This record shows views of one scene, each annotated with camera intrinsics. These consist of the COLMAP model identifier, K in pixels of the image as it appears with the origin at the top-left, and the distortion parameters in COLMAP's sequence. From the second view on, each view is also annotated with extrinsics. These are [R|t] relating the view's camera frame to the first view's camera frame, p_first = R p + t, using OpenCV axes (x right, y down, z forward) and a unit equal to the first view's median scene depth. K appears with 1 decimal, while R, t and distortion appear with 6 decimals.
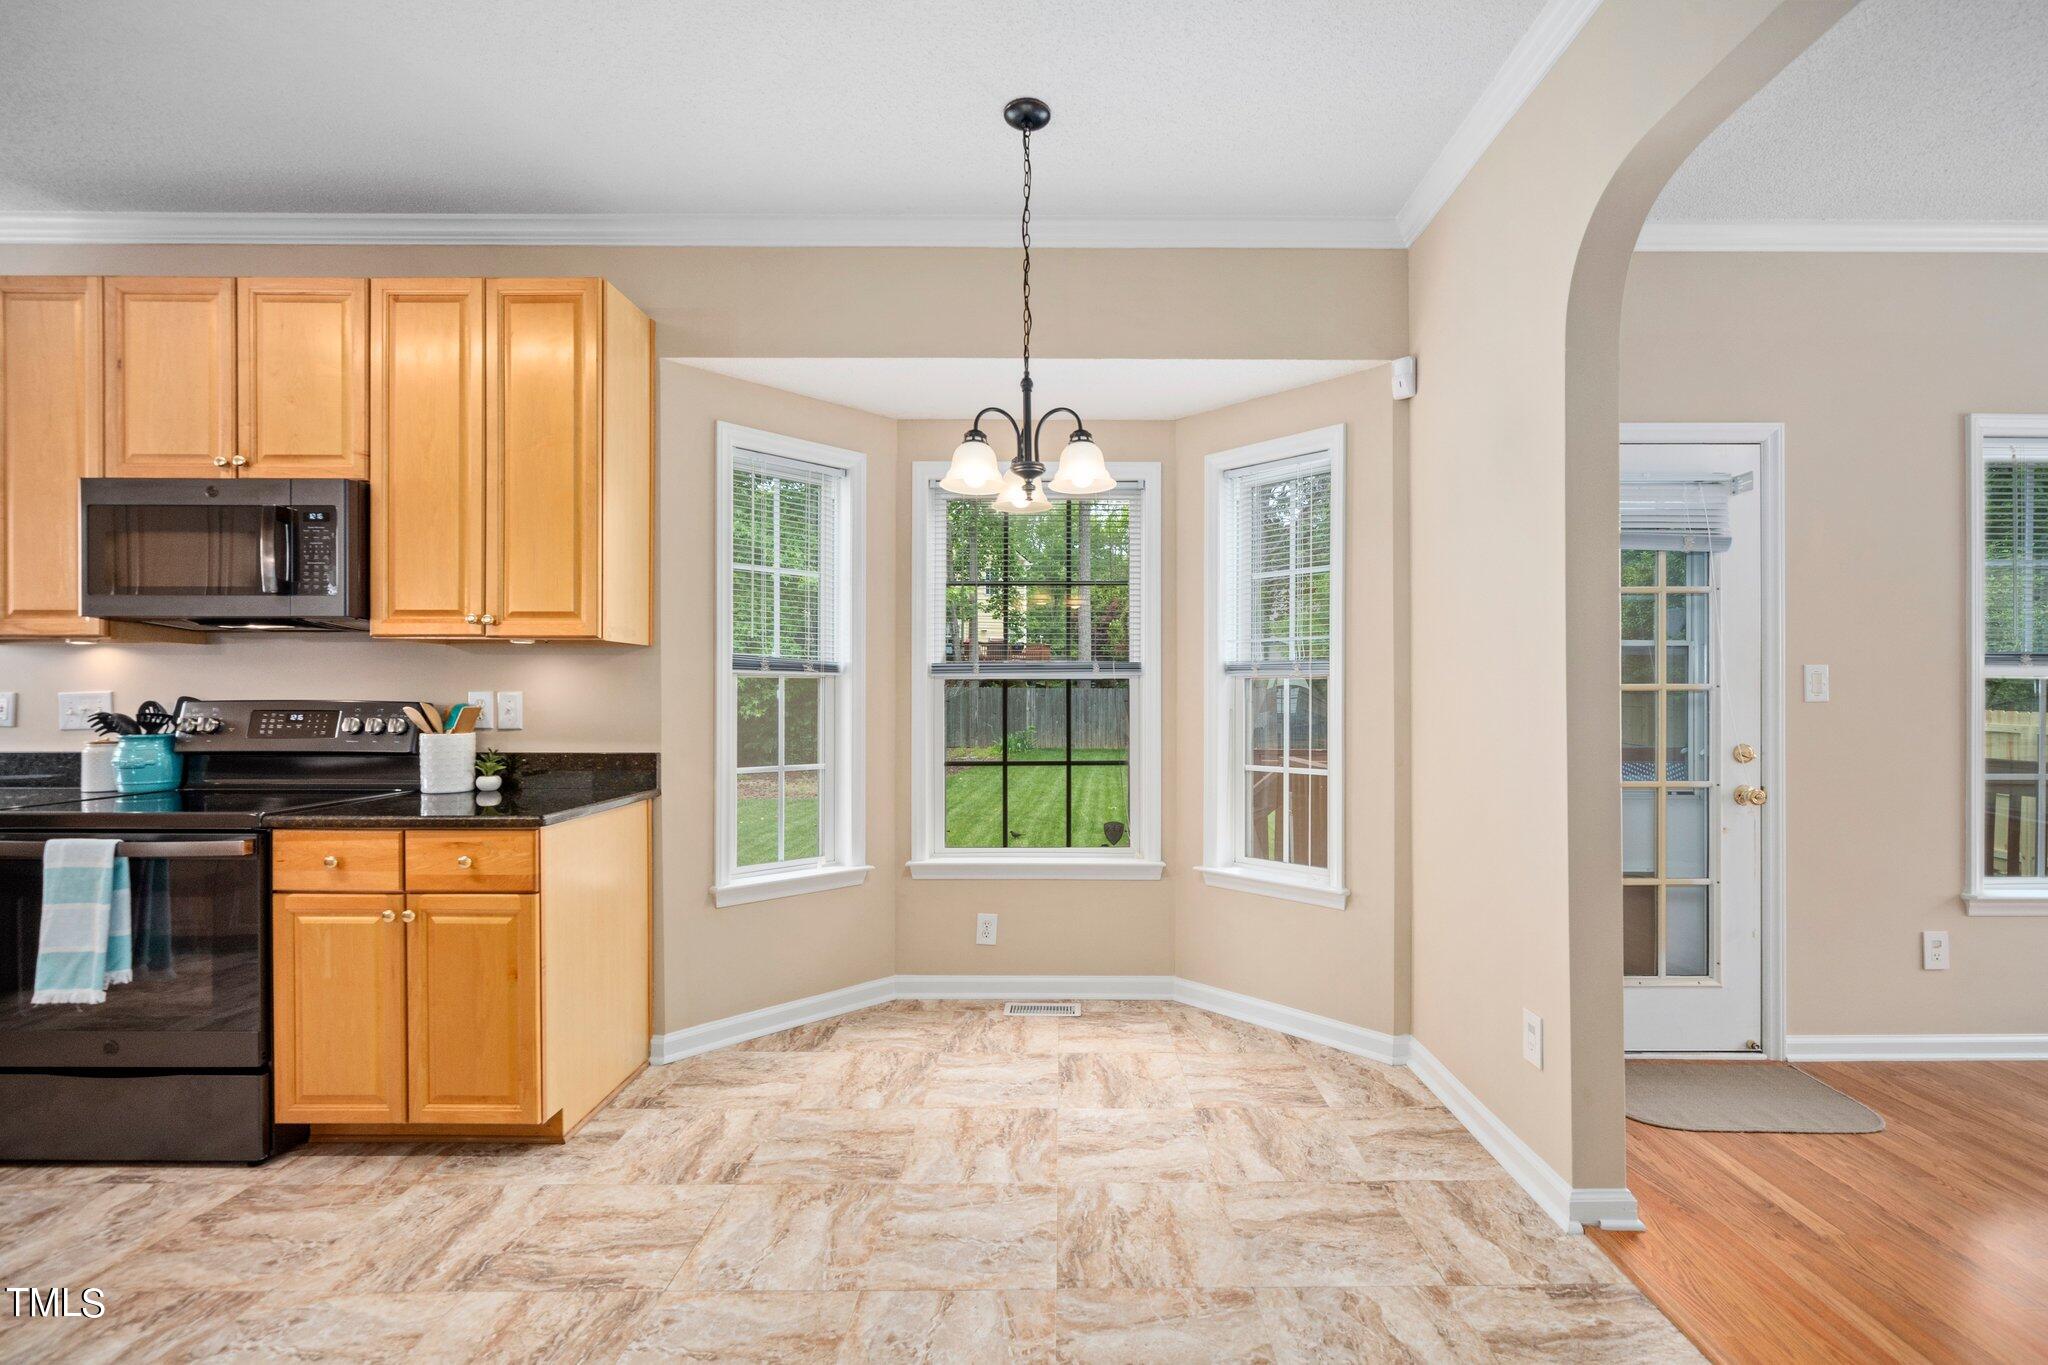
lens RADIAL K [[875.6, 0, 1066.2], [0, 875.6, 700.1], [0, 0, 1]] dist [-0.002901, -0.000890]
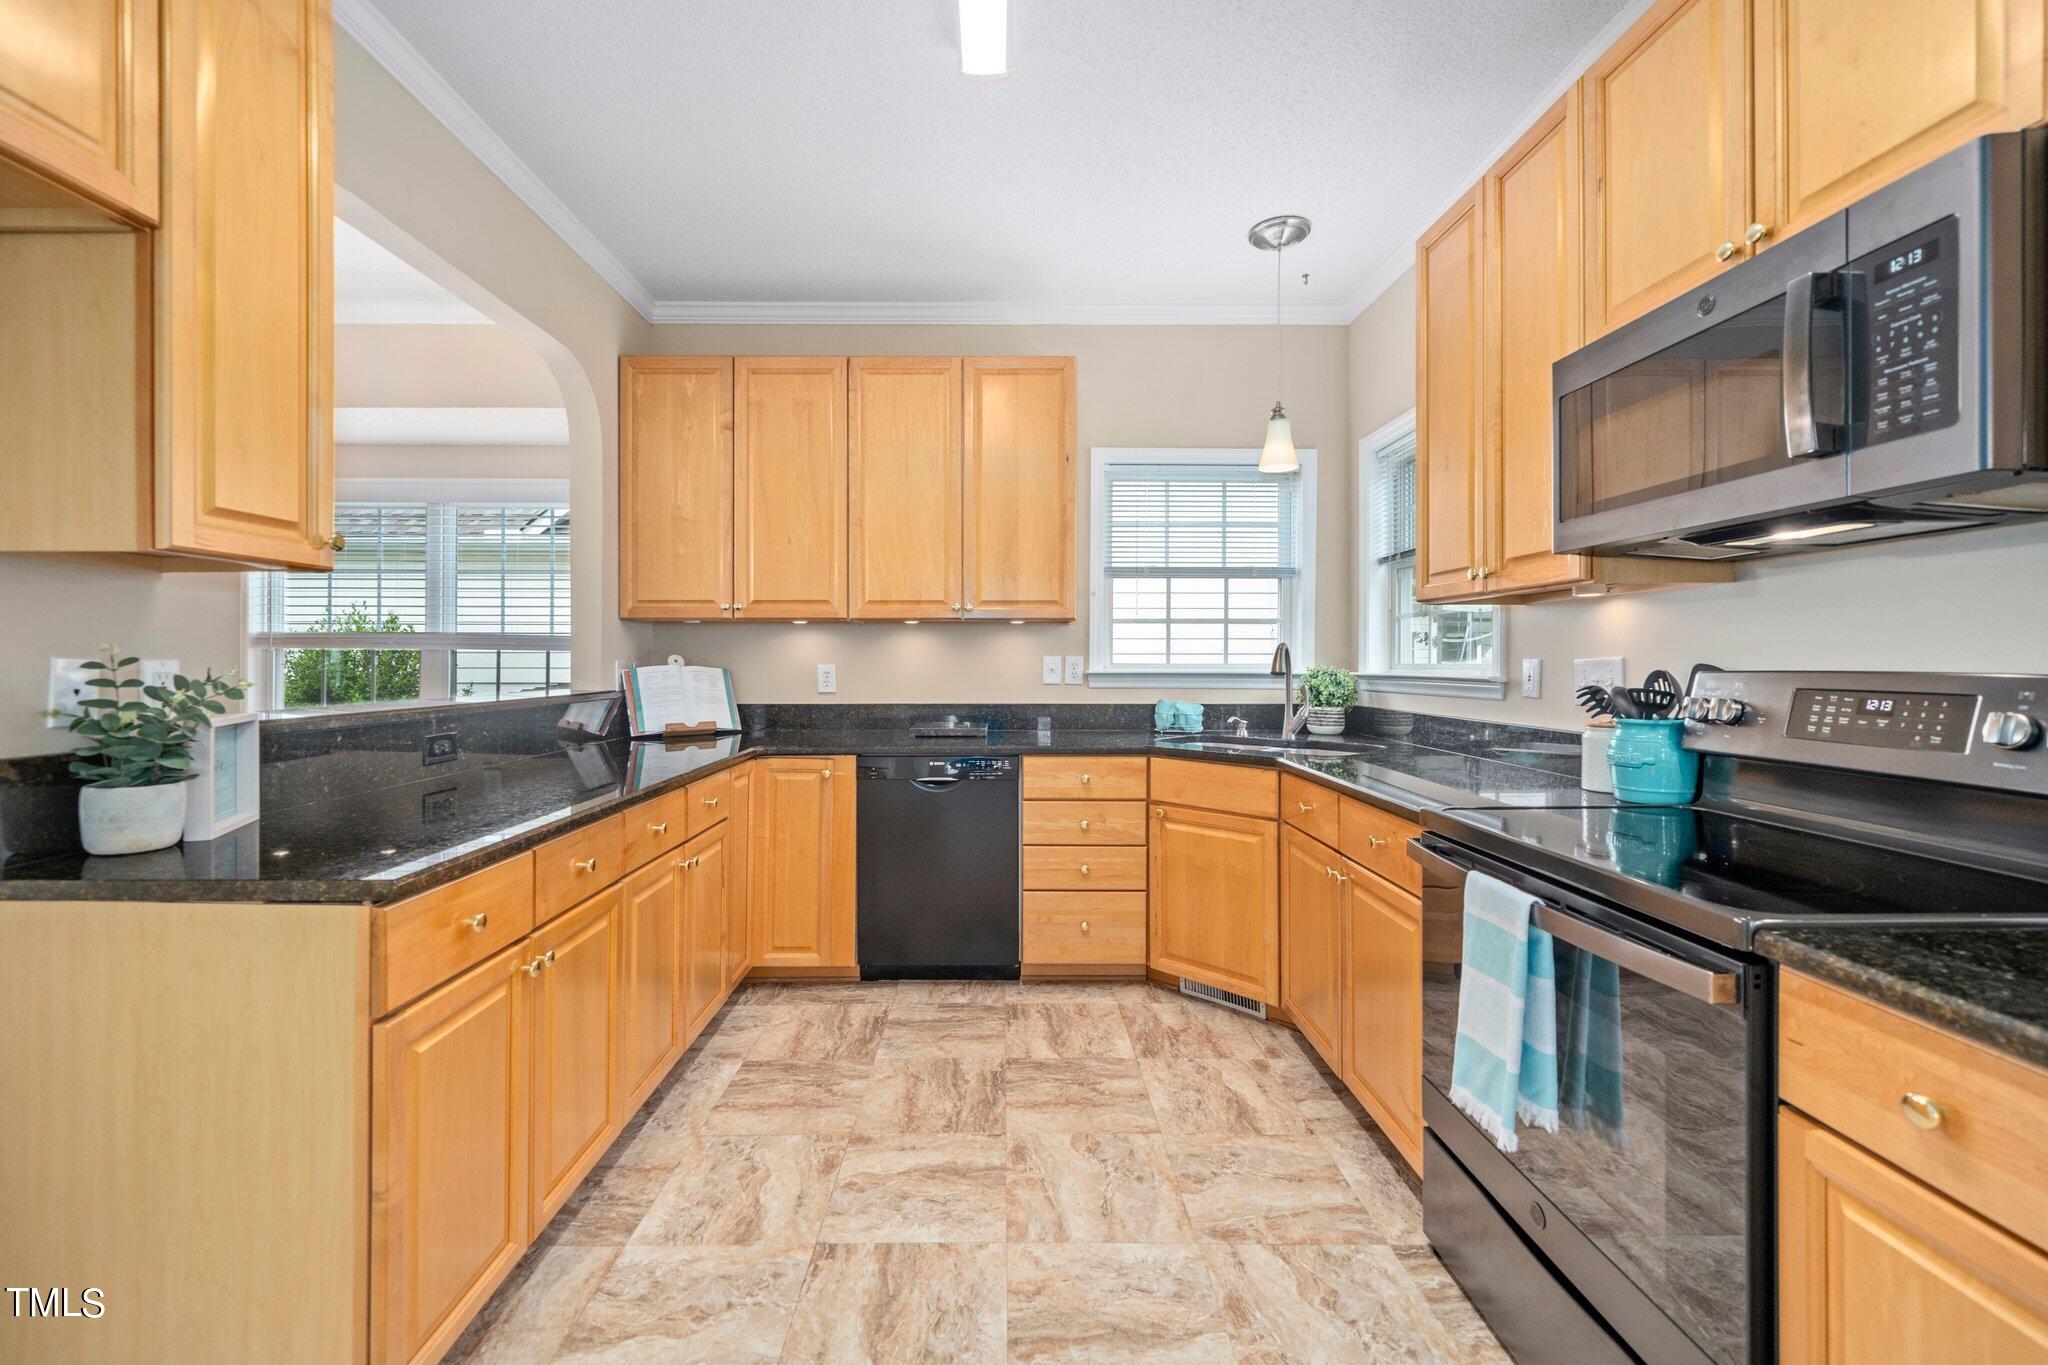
lens RADIAL K [[823.3, 0, 995.1], [0, 823.3, 663.3], [0, 0, 1]] dist [-0.002861, 0.000002]
pose [[-0.022646, 0.001687, -0.999742, -0.424961], [-0.001518, 0.999997, 0.001722, -0.005306], [0.999742, 0.001556, -0.022643, 0.538724]]
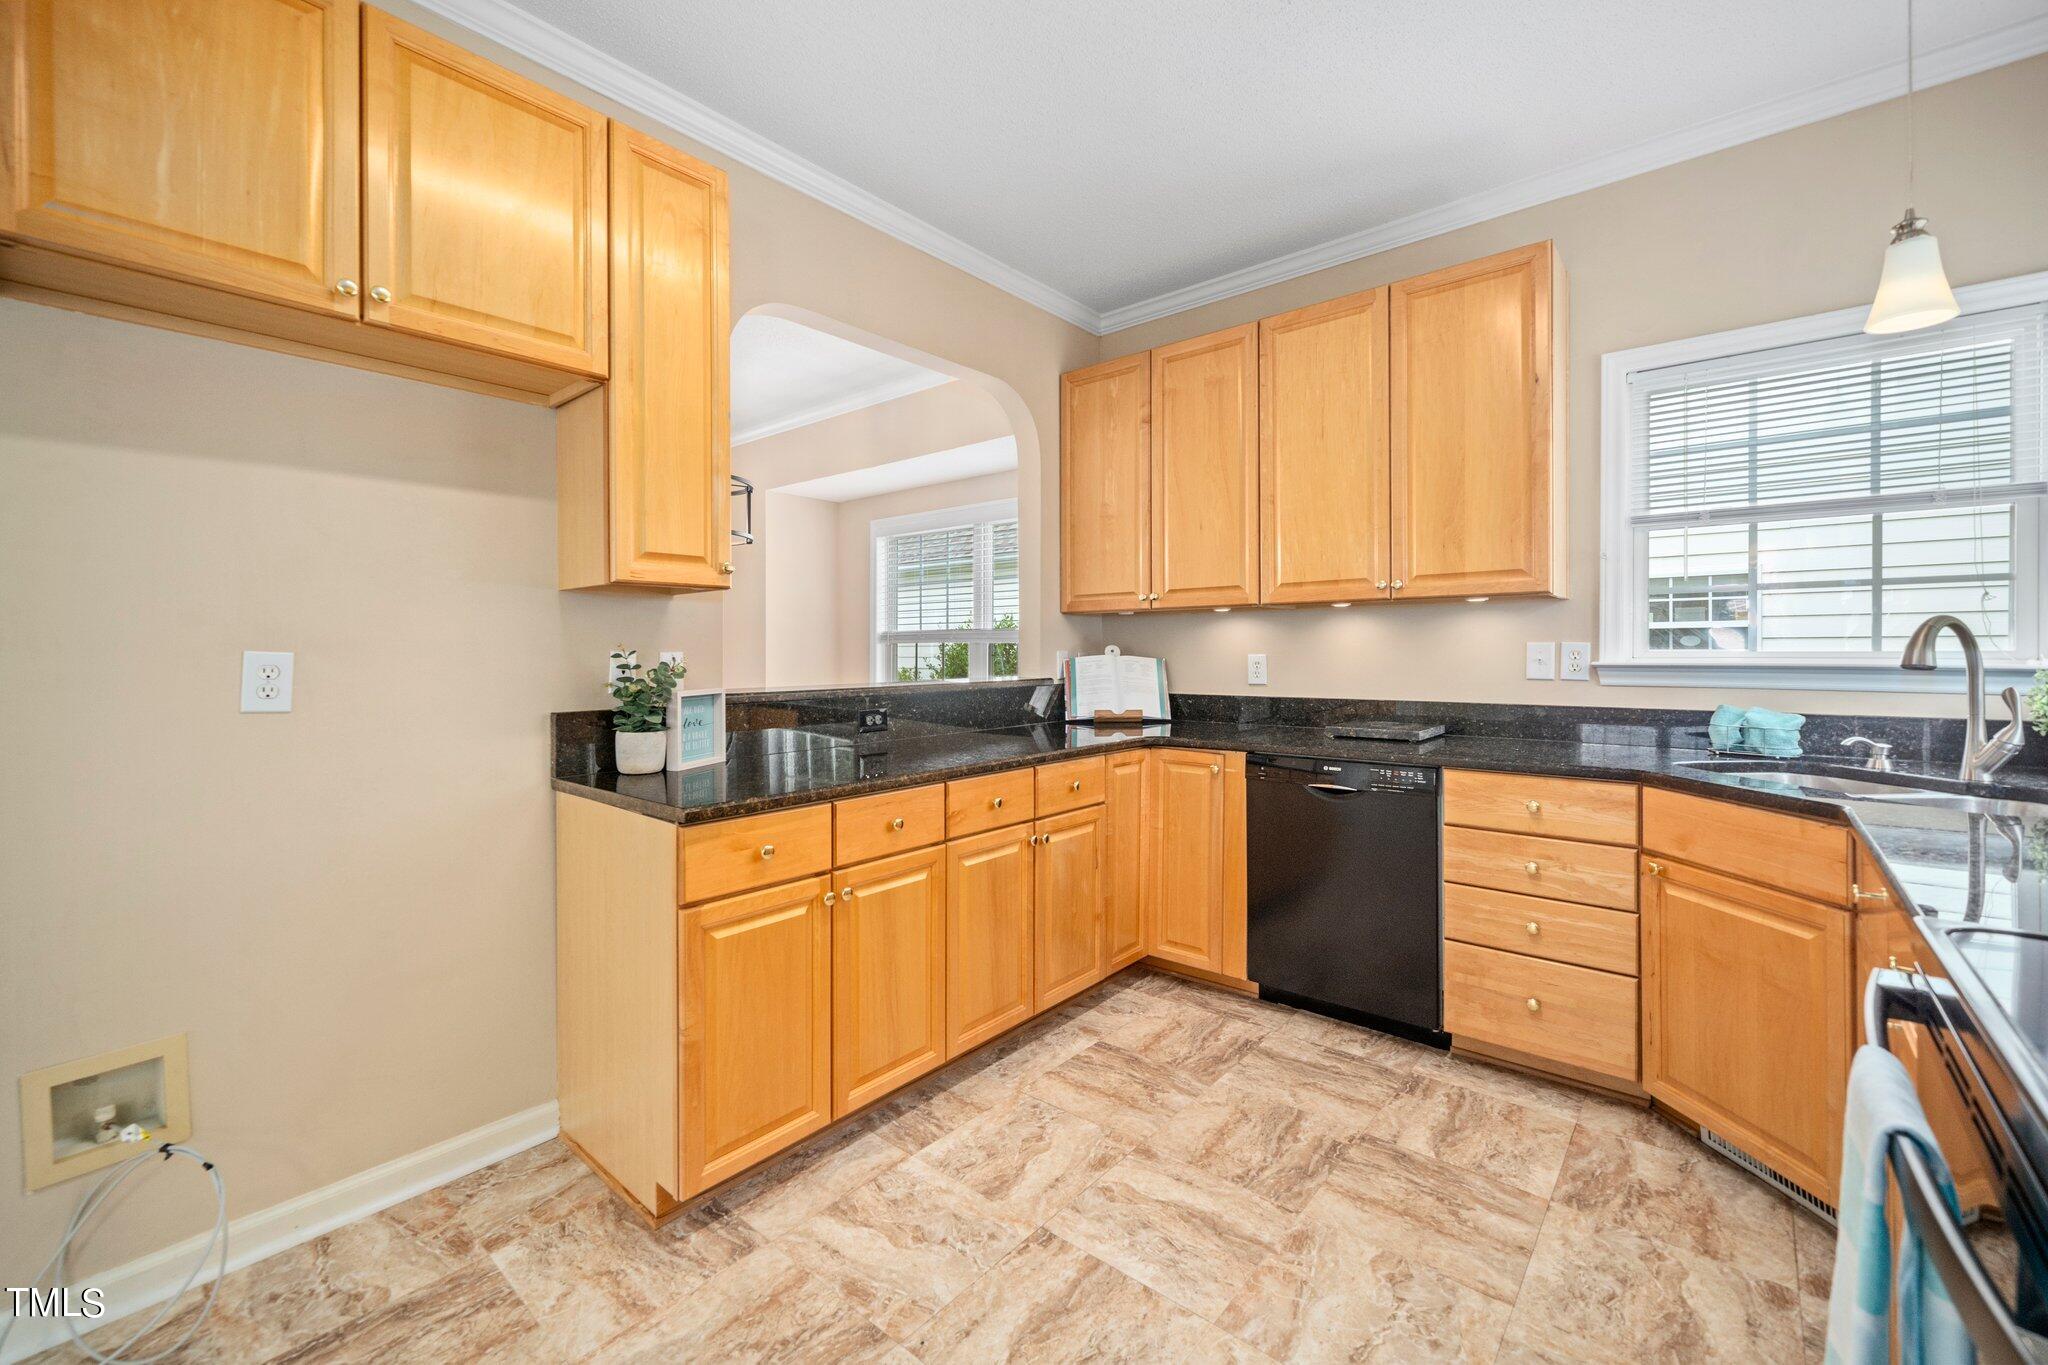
lens RADIAL K [[838.1, 0, 998.9], [0, 838.1, 655.2], [0, 0, 1]] dist [0.000011, -0.000382]
pose [[-0.674682, 0.004163, -0.738097, -0.562378], [0.002871, 0.999991, 0.003016, -0.003829], [0.738103, -0.000084, -0.674688, 0.823744]]
